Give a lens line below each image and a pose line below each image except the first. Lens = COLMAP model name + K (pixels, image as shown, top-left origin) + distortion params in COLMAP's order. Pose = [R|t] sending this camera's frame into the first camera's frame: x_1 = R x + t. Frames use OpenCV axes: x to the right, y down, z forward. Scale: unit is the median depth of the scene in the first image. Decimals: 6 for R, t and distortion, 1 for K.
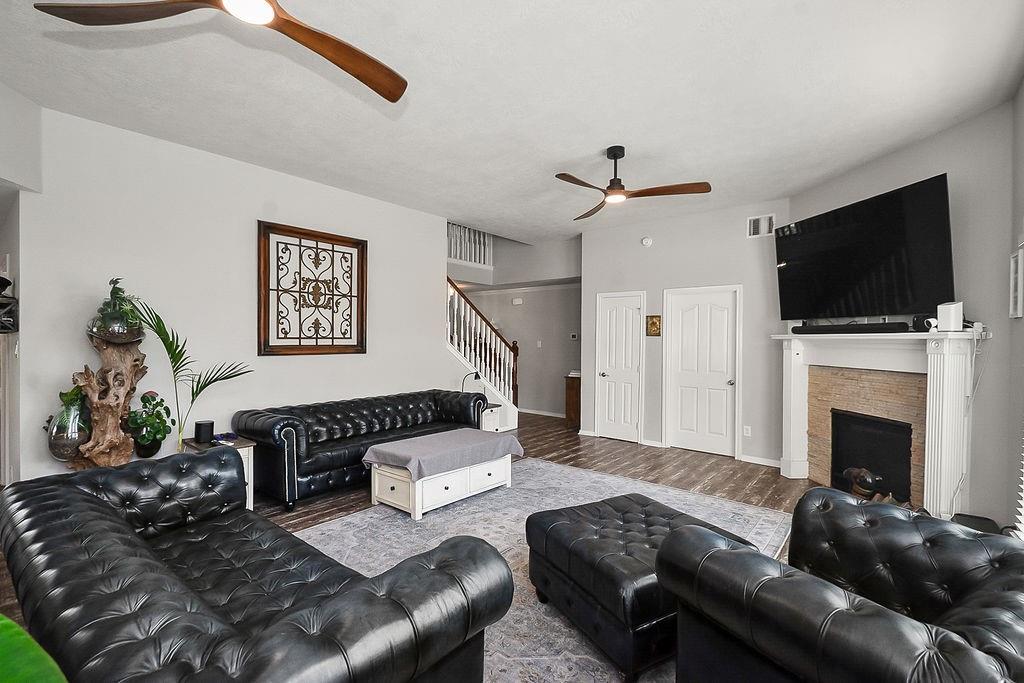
lens RADIAL K [[456.9, 0, 514.3], [0, 456.9, 339.7], [0, 0, 1]] dist [0.014161, -0.003582]
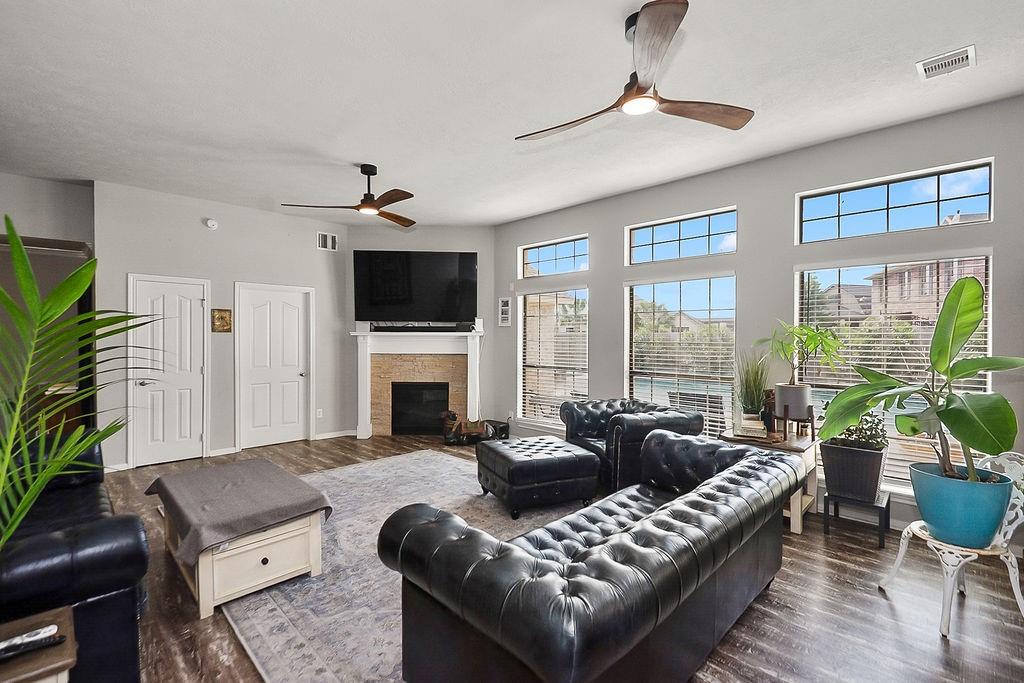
lens RADIAL K [[456.9, 0, 517.8], [0, 456.9, 339.2], [0, 0, 1]] dist [0.014161, -0.003582]
pose [[0.089217, -0.012741, 0.995931, -0.710580], [-0.001168, 0.999916, 0.012896, -0.008124], [-0.996012, -0.002314, 0.089194, 0.450213]]
